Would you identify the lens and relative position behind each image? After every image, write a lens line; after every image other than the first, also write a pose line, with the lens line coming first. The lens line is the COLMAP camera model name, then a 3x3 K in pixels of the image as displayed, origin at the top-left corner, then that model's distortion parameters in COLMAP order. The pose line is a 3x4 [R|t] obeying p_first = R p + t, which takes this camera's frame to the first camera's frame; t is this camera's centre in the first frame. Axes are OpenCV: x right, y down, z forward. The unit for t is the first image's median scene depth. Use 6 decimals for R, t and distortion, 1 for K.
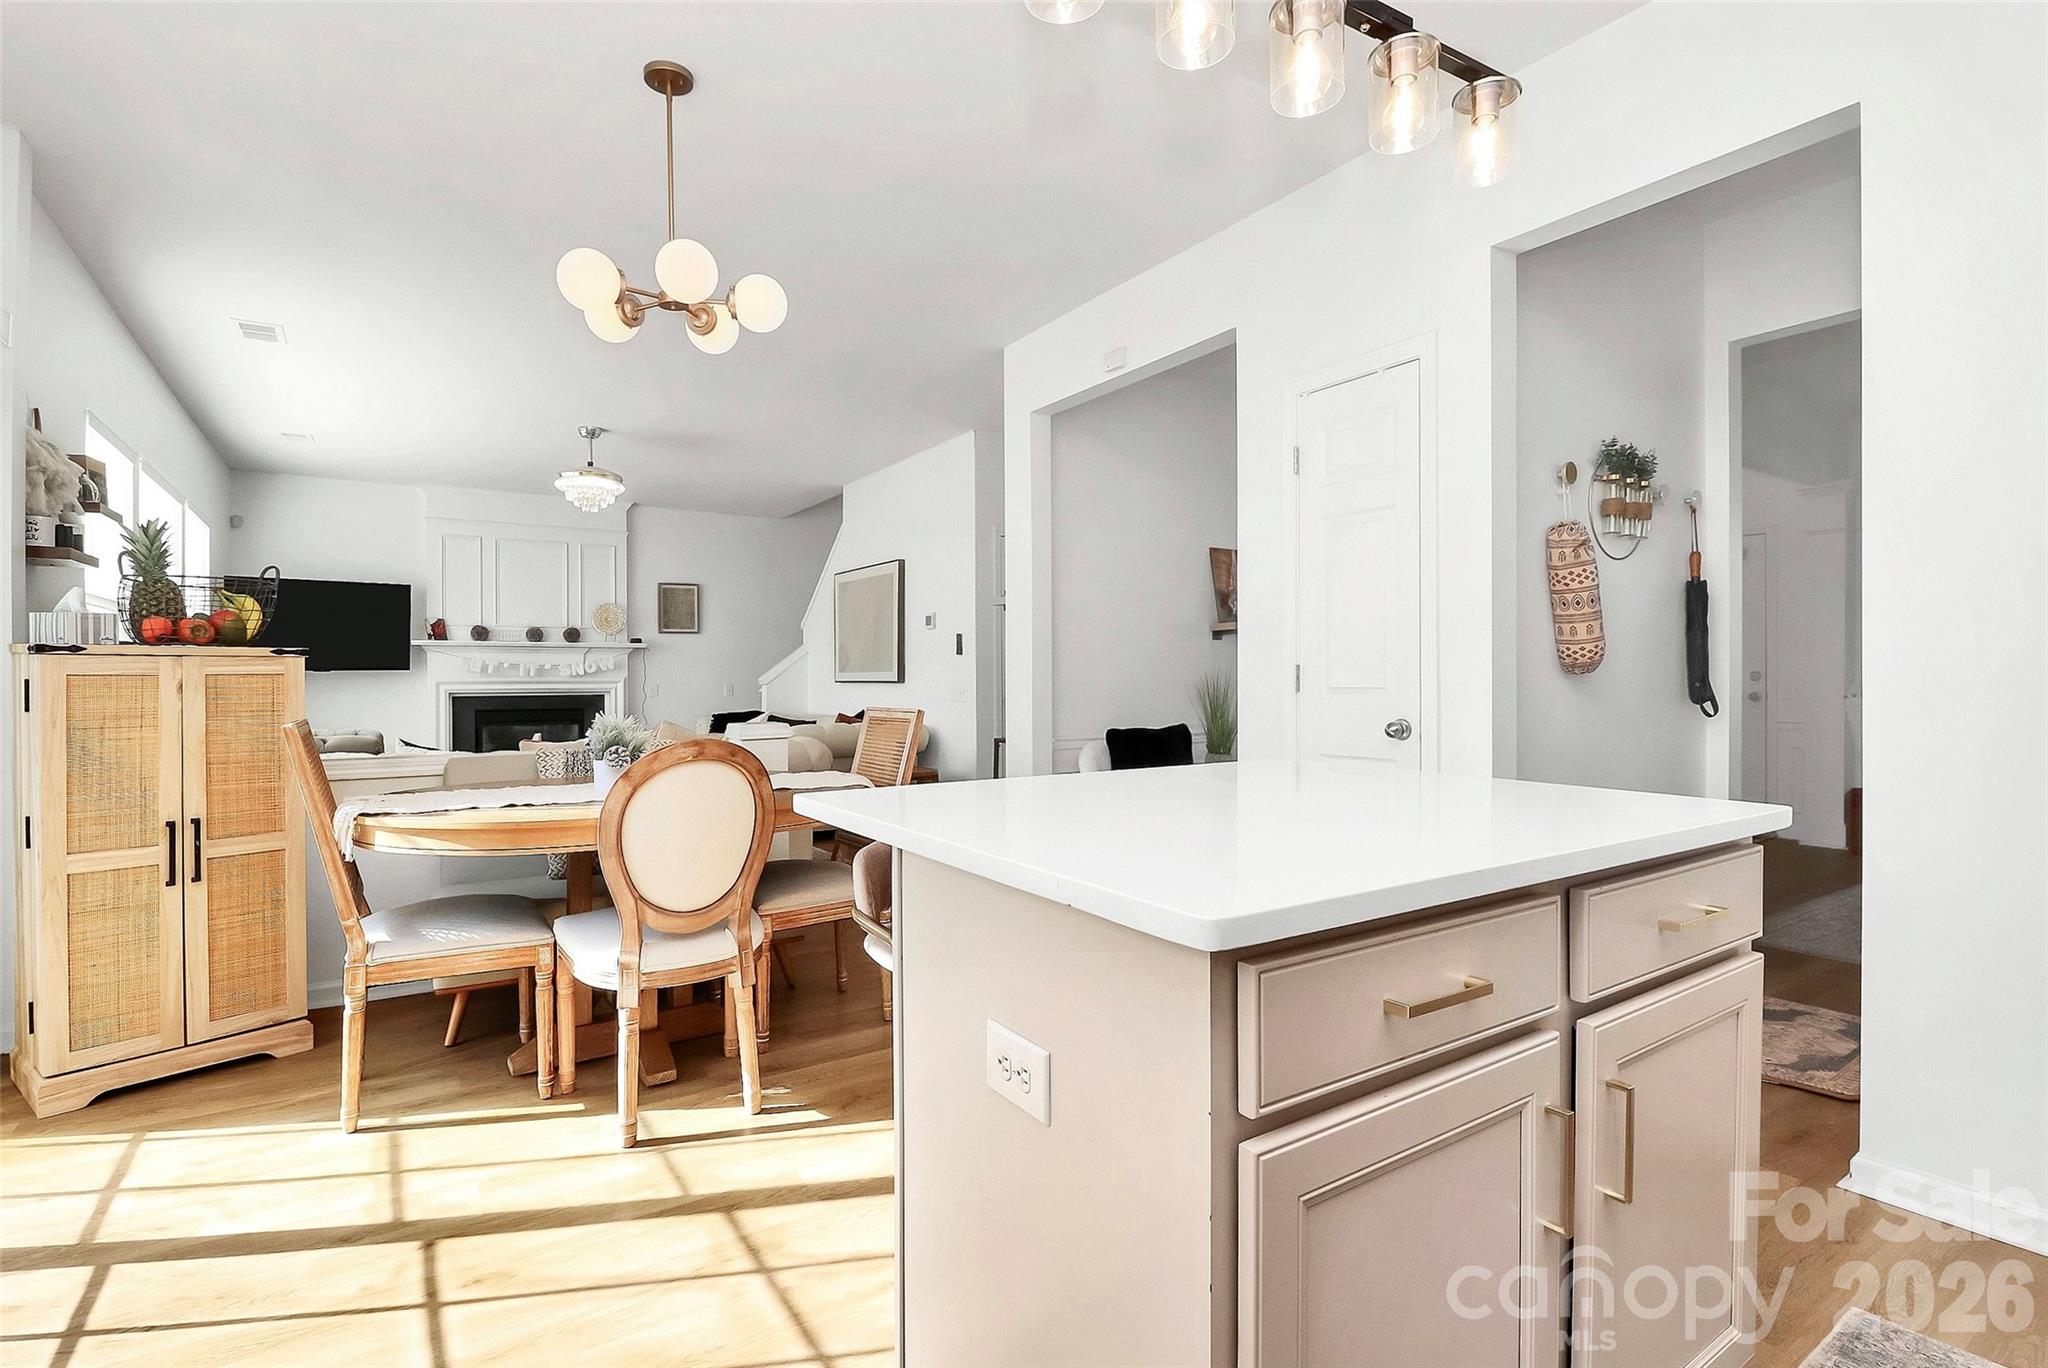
lens RADIAL K [[957.4, 0, 1026.1], [0, 957.4, 681.7], [0, 0, 1]] dist [-0.001598, -0.000286]
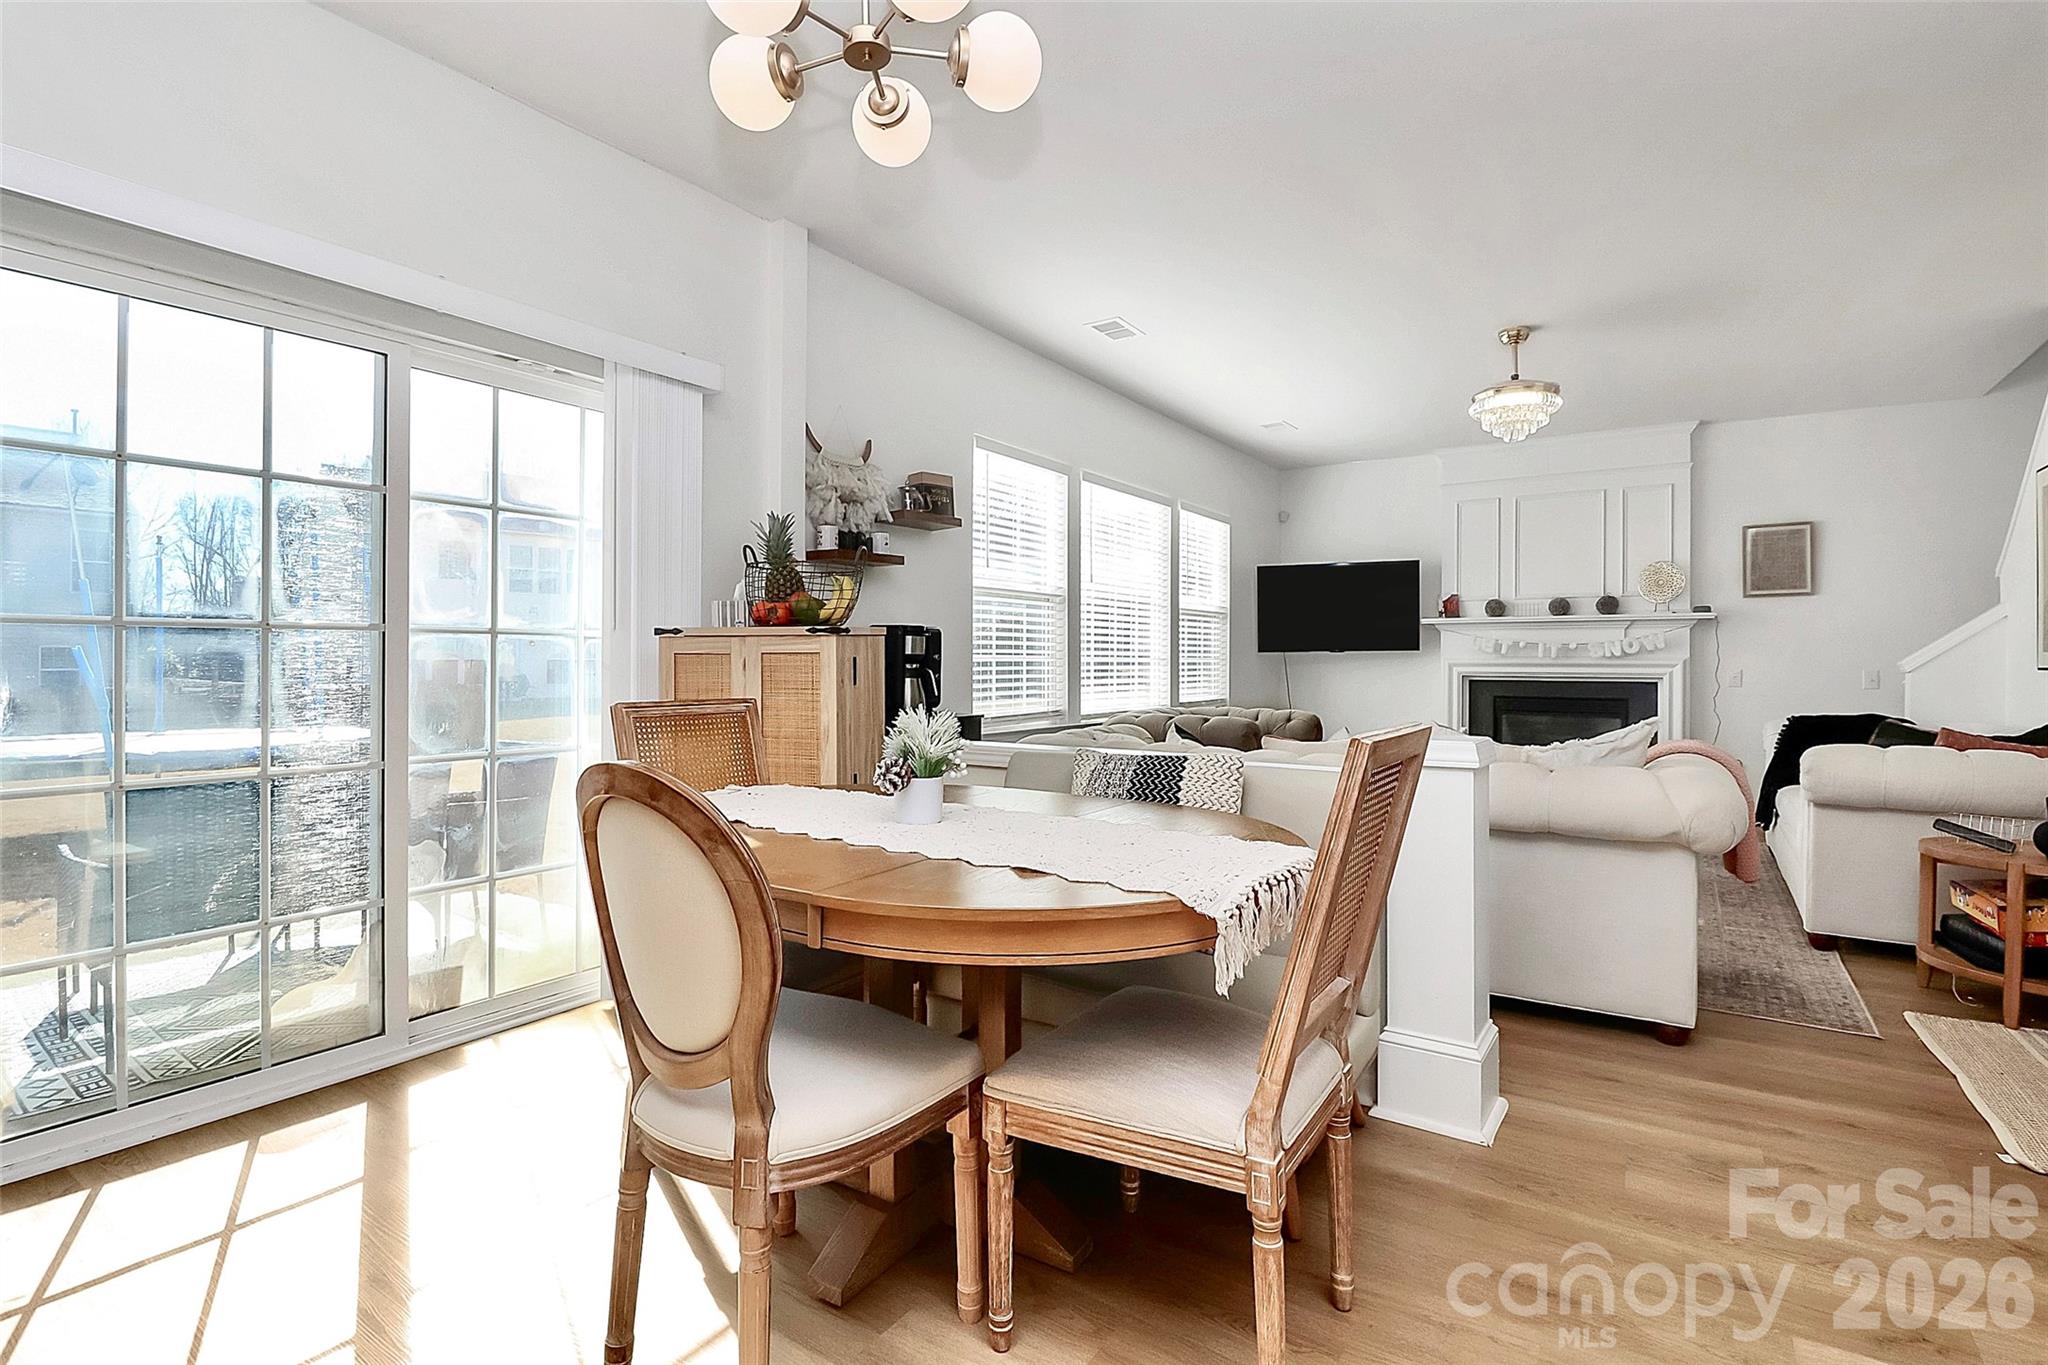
lens RADIAL K [[957.4, 0, 1025.8], [0, 957.4, 662.3], [0, 0, 1]] dist [-0.001598, -0.000286]
pose [[0.381205, 0.006018, -0.924471, 0.074792], [-0.007477, 0.999966, 0.003427, -0.000913], [0.924460, 0.005606, 0.381237, 0.263373]]
